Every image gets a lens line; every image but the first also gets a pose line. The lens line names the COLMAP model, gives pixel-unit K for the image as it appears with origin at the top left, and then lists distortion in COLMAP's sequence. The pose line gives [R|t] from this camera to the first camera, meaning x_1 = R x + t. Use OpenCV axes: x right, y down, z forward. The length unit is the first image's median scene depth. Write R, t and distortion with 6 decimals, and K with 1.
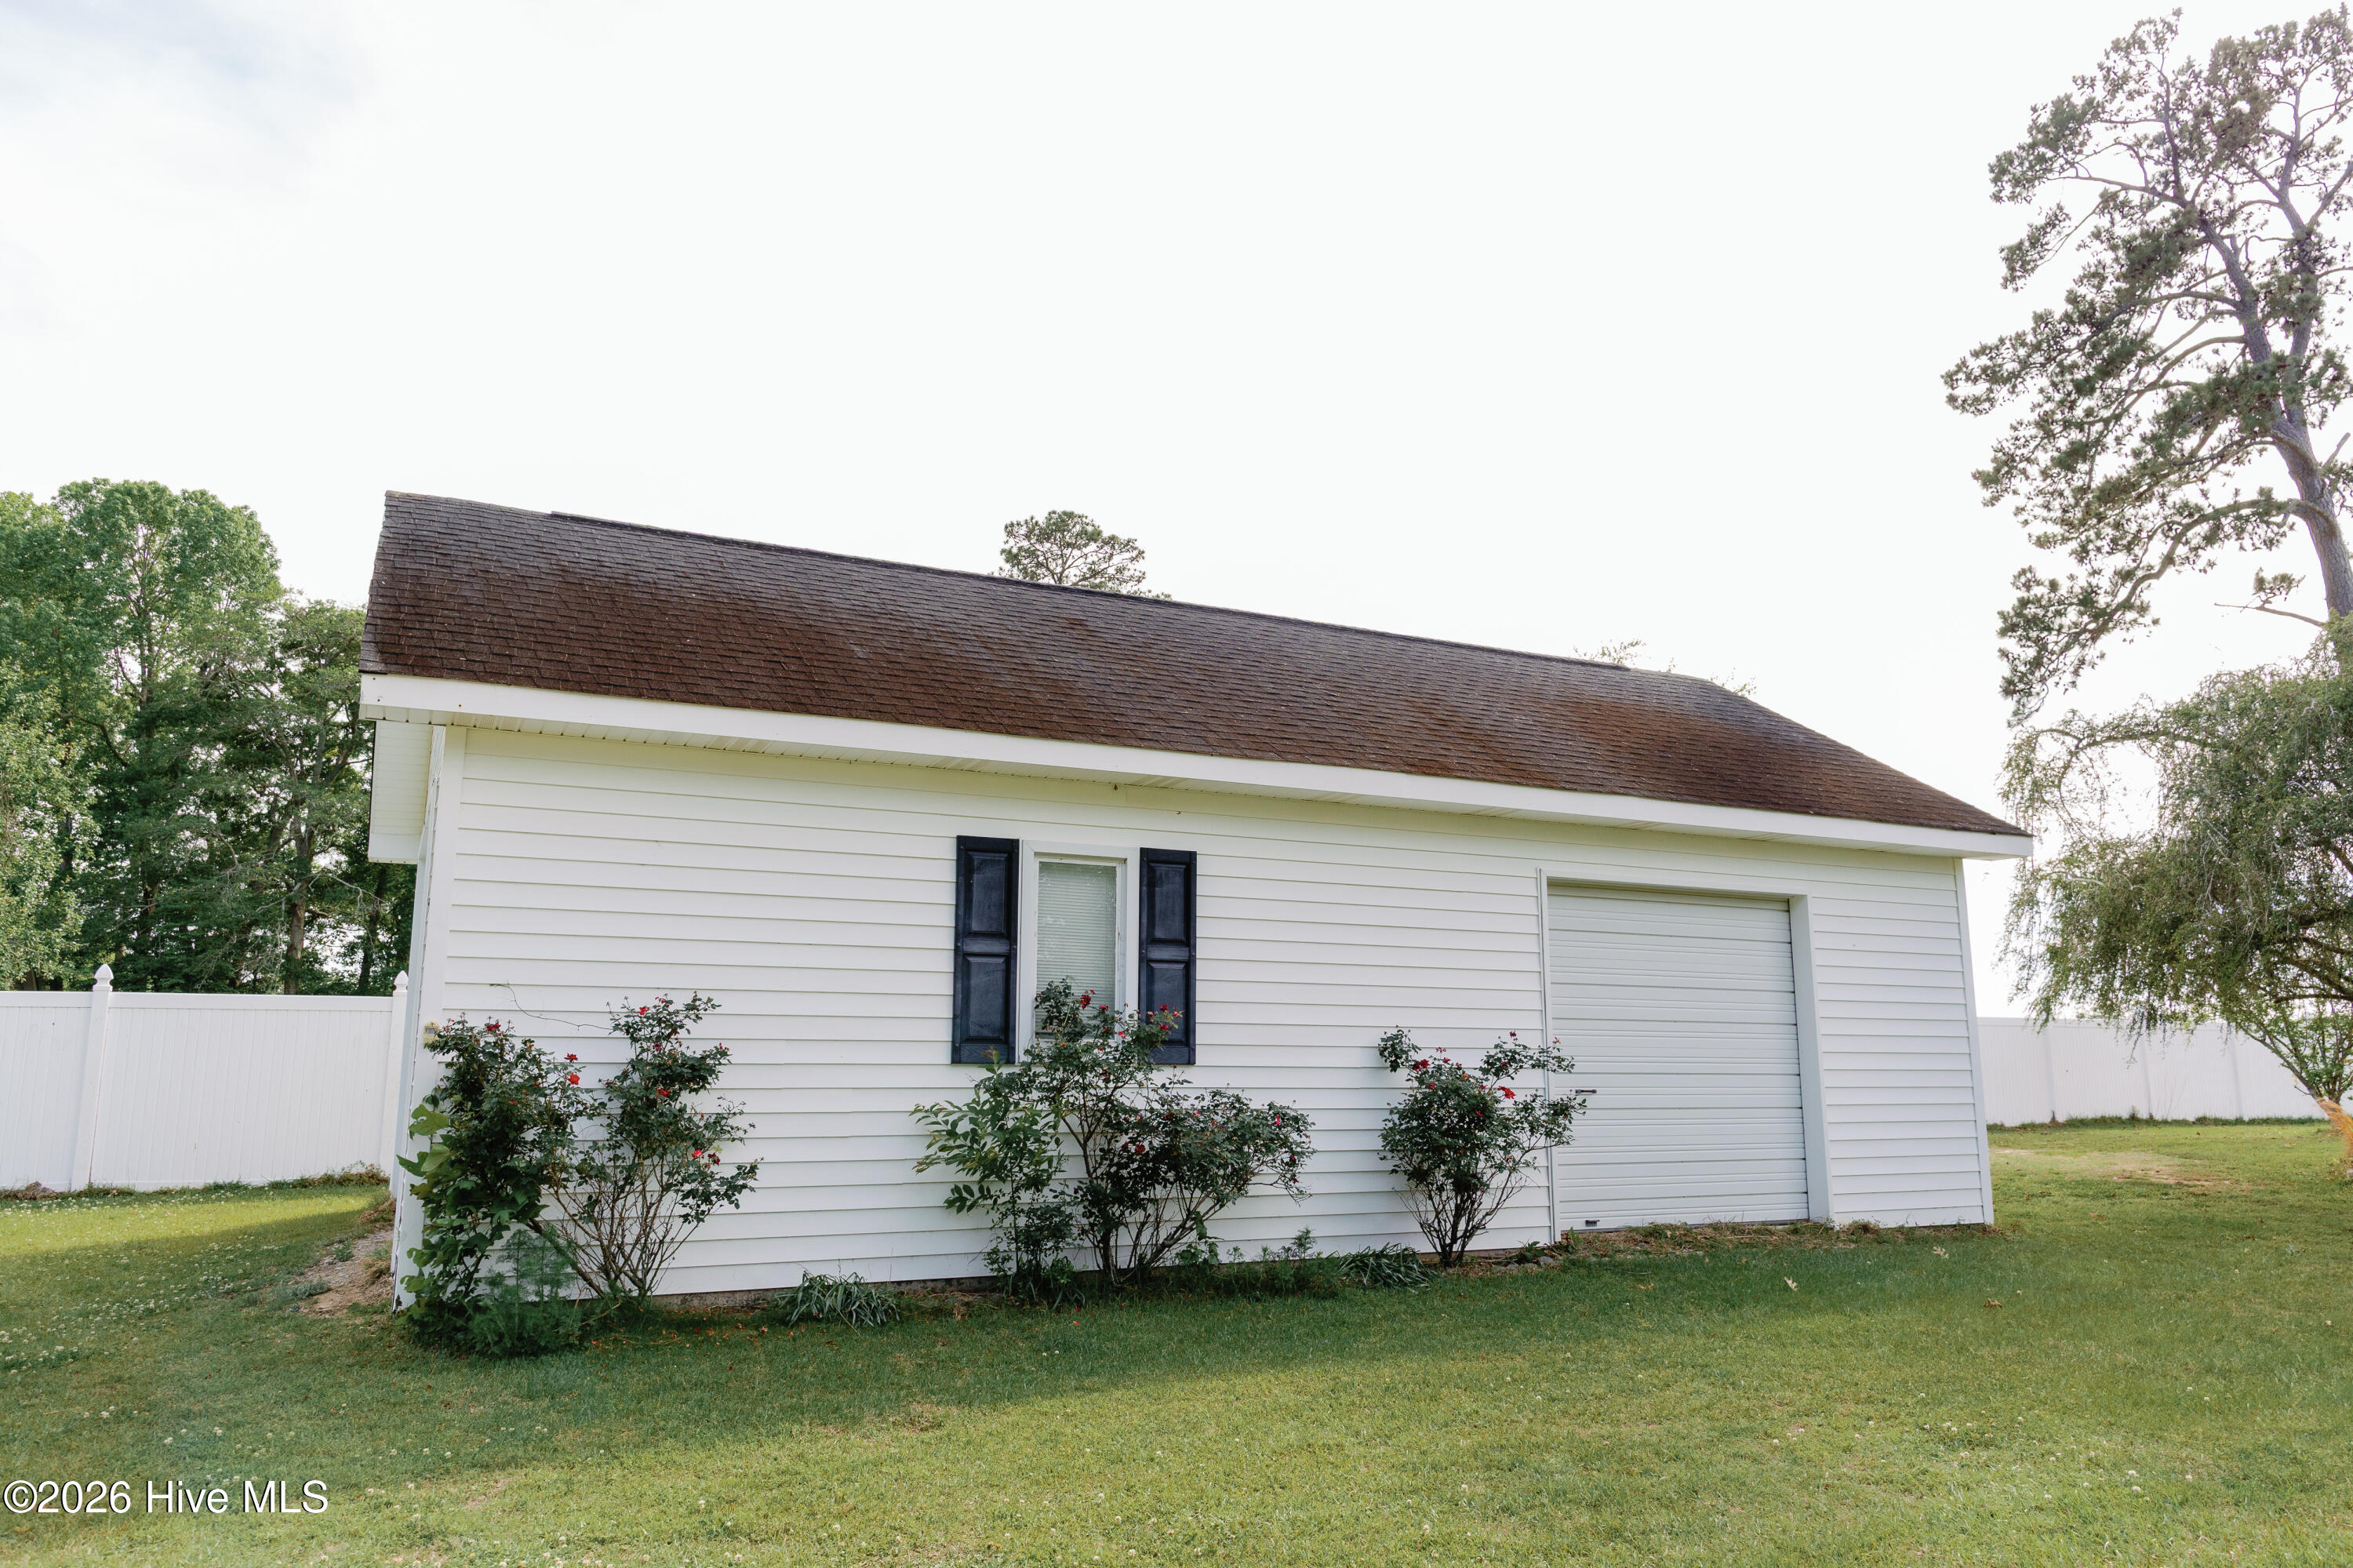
lens RADIAL K [[1618.0, 0, 1186.2], [0, 1618.0, 782.4], [0, 0, 1]] dist [0.010886, -0.004958]
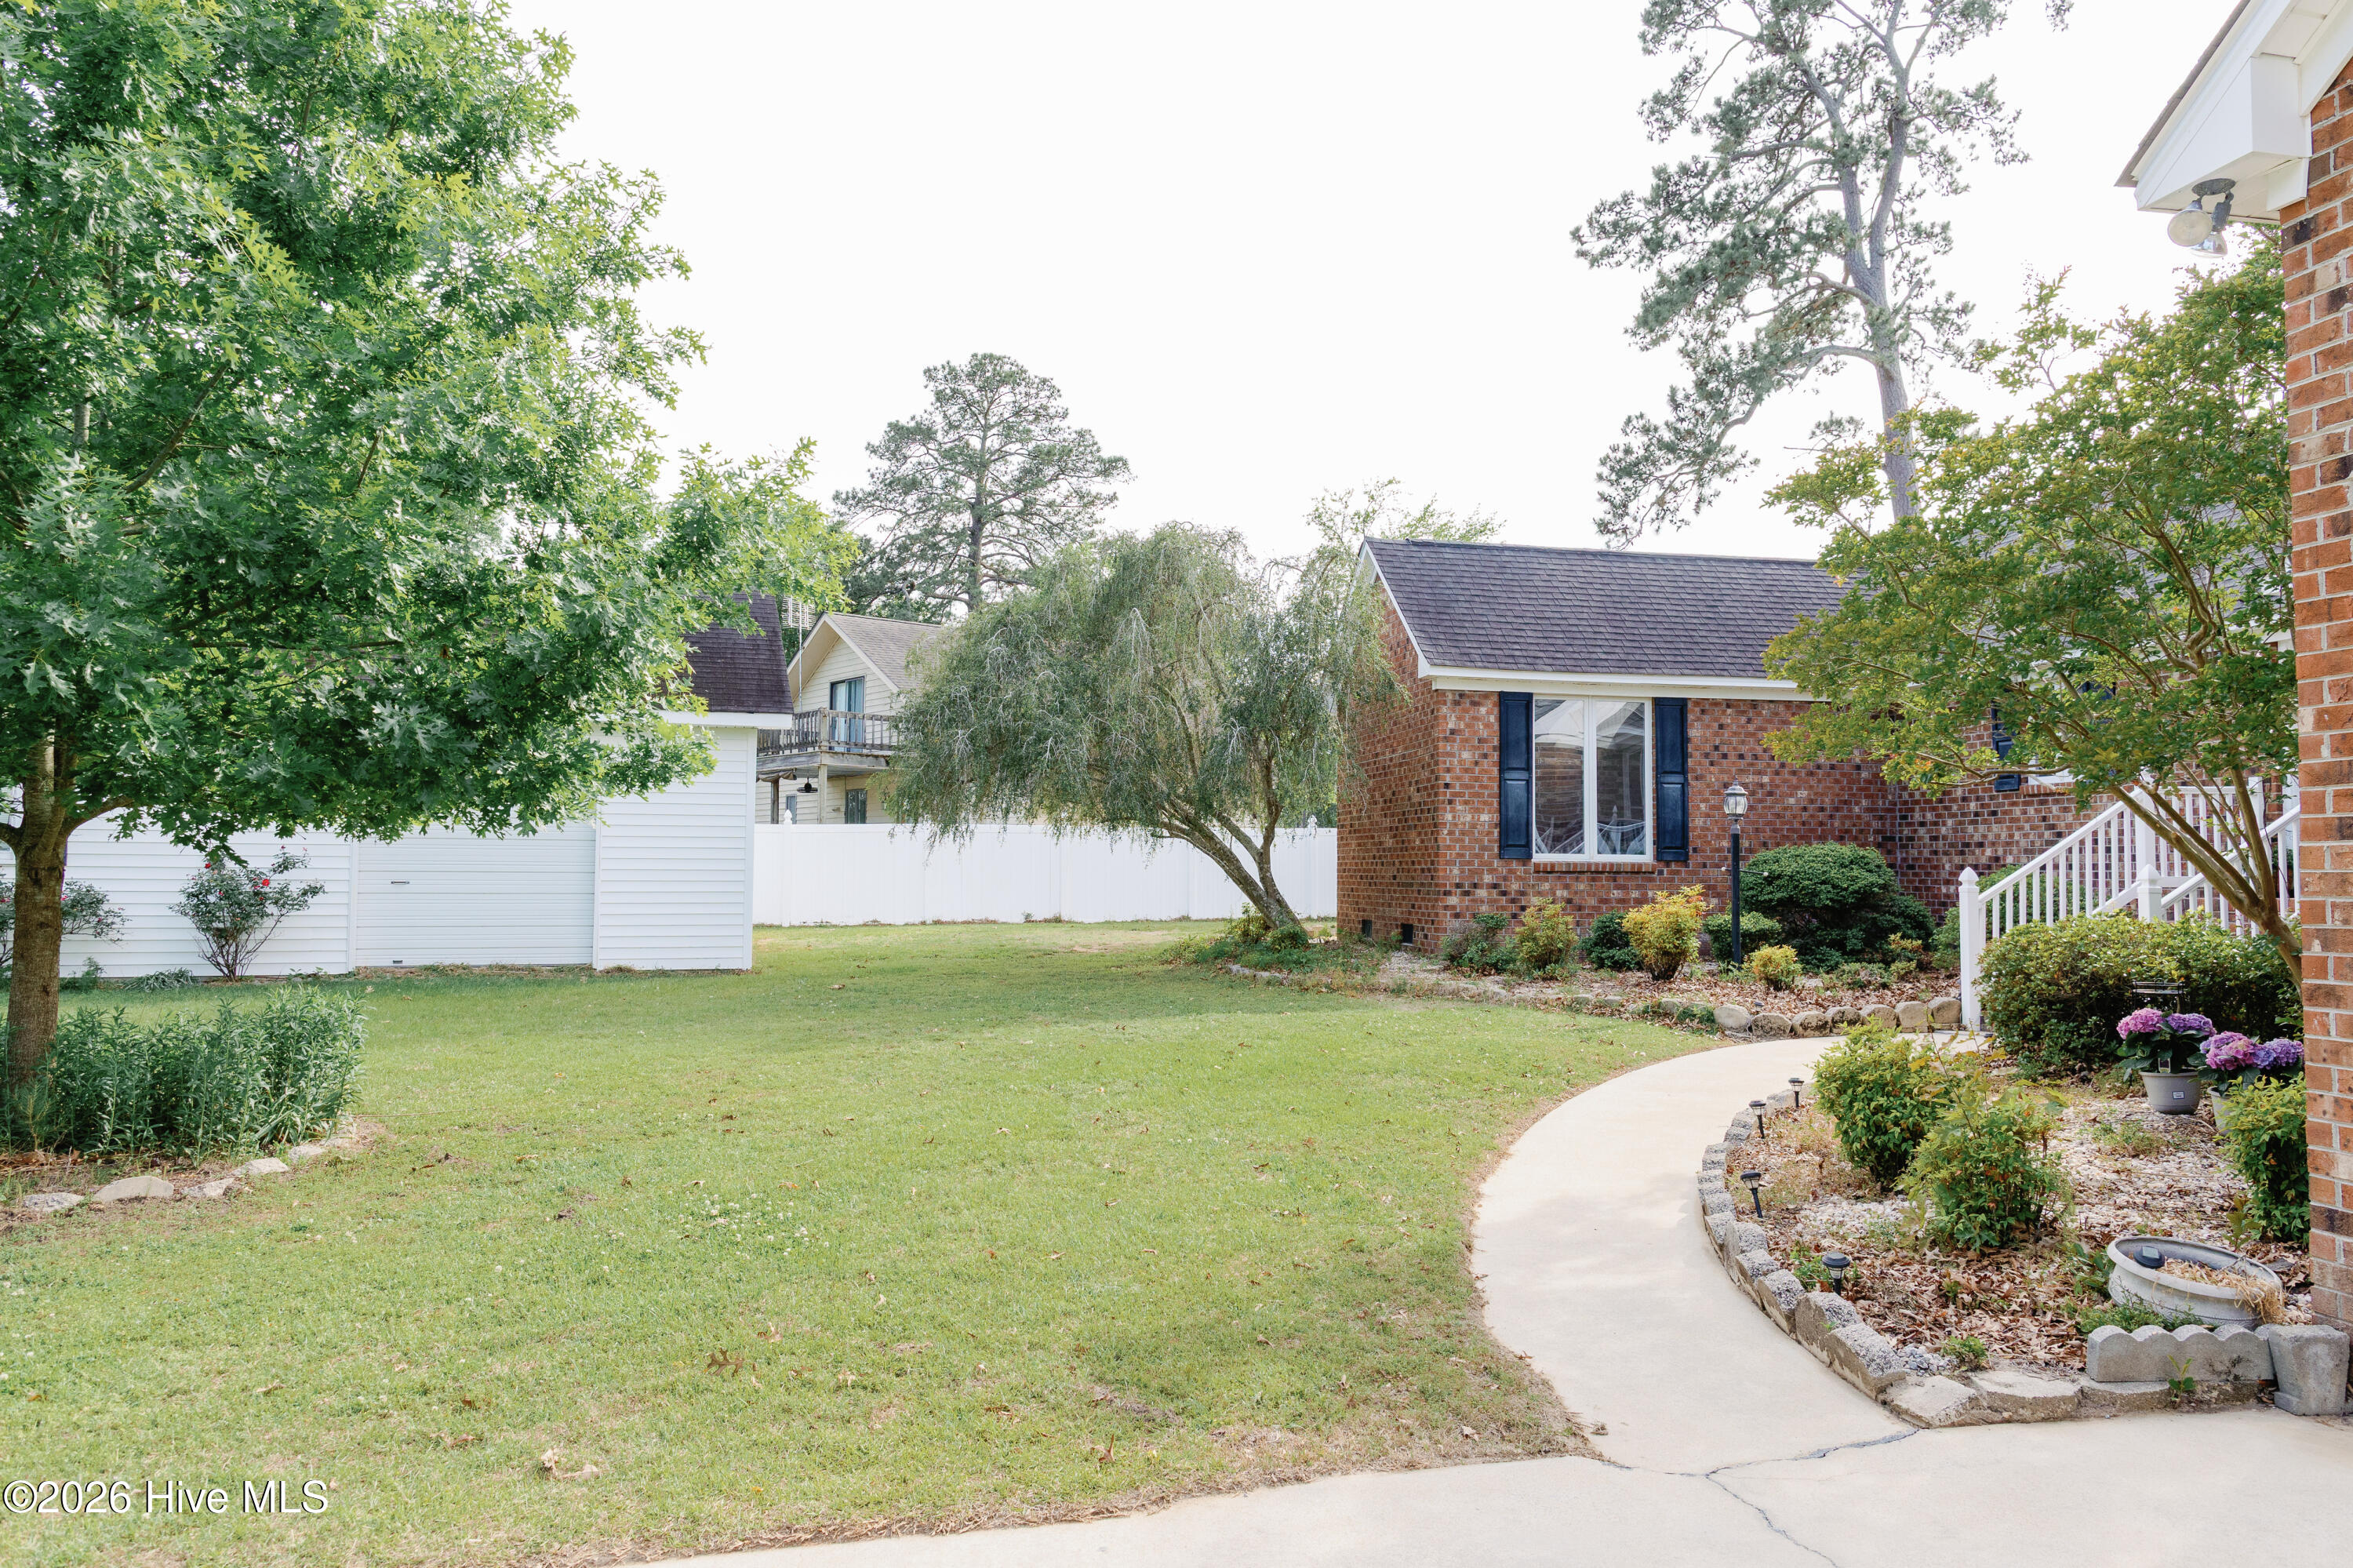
lens RADIAL K [[1653.1, 0, 1182.0], [0, 1653.1, 772.2], [0, 0, 1]] dist [0.011681, -0.003332]
pose [[0.989251, -0.003599, -0.146183, 0.381362], [0.020607, 0.993151, 0.115005, -0.028909], [0.144768, -0.116781, 0.982550, -0.153954]]
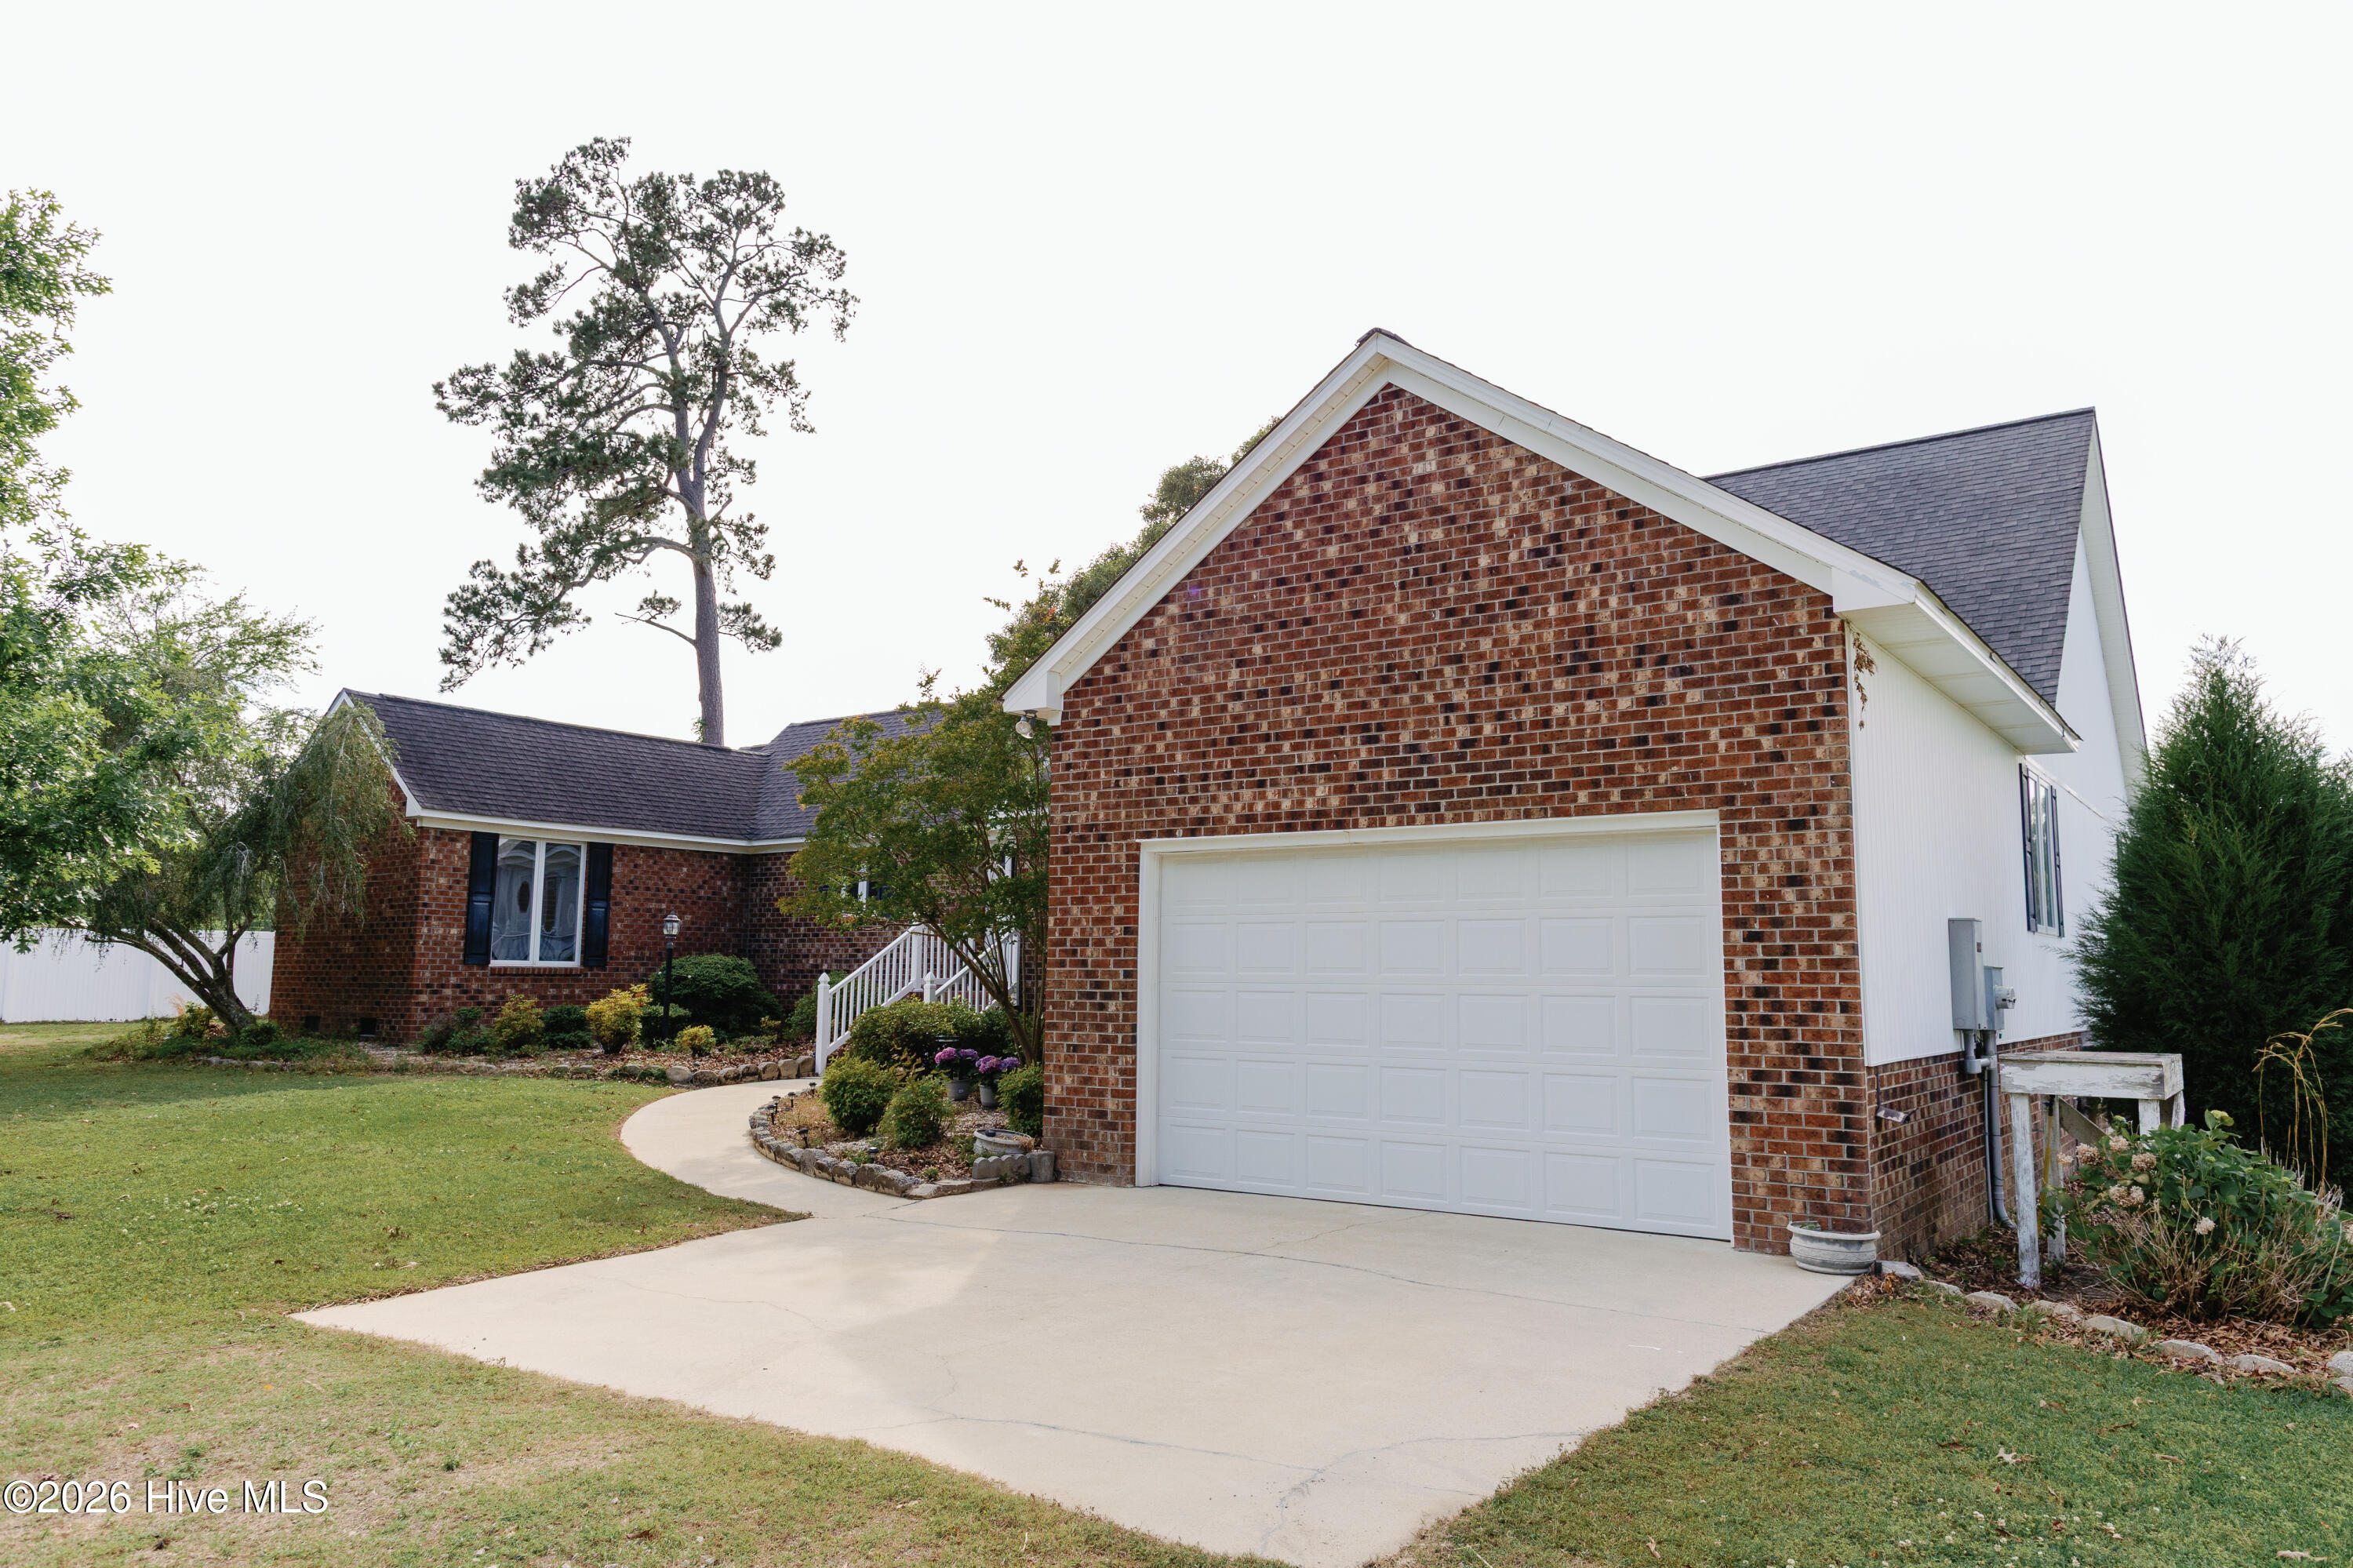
lens RADIAL K [[1618.0, 0, 1188.1], [0, 1618.0, 786.6], [0, 0, 1]] dist [0.010886, -0.004958]
pose [[0.821868, 0.072481, 0.565048, 0.280644], [-0.107634, 0.993765, 0.029081, -0.057077], [-0.559417, -0.084719, 0.824545, -0.303811]]
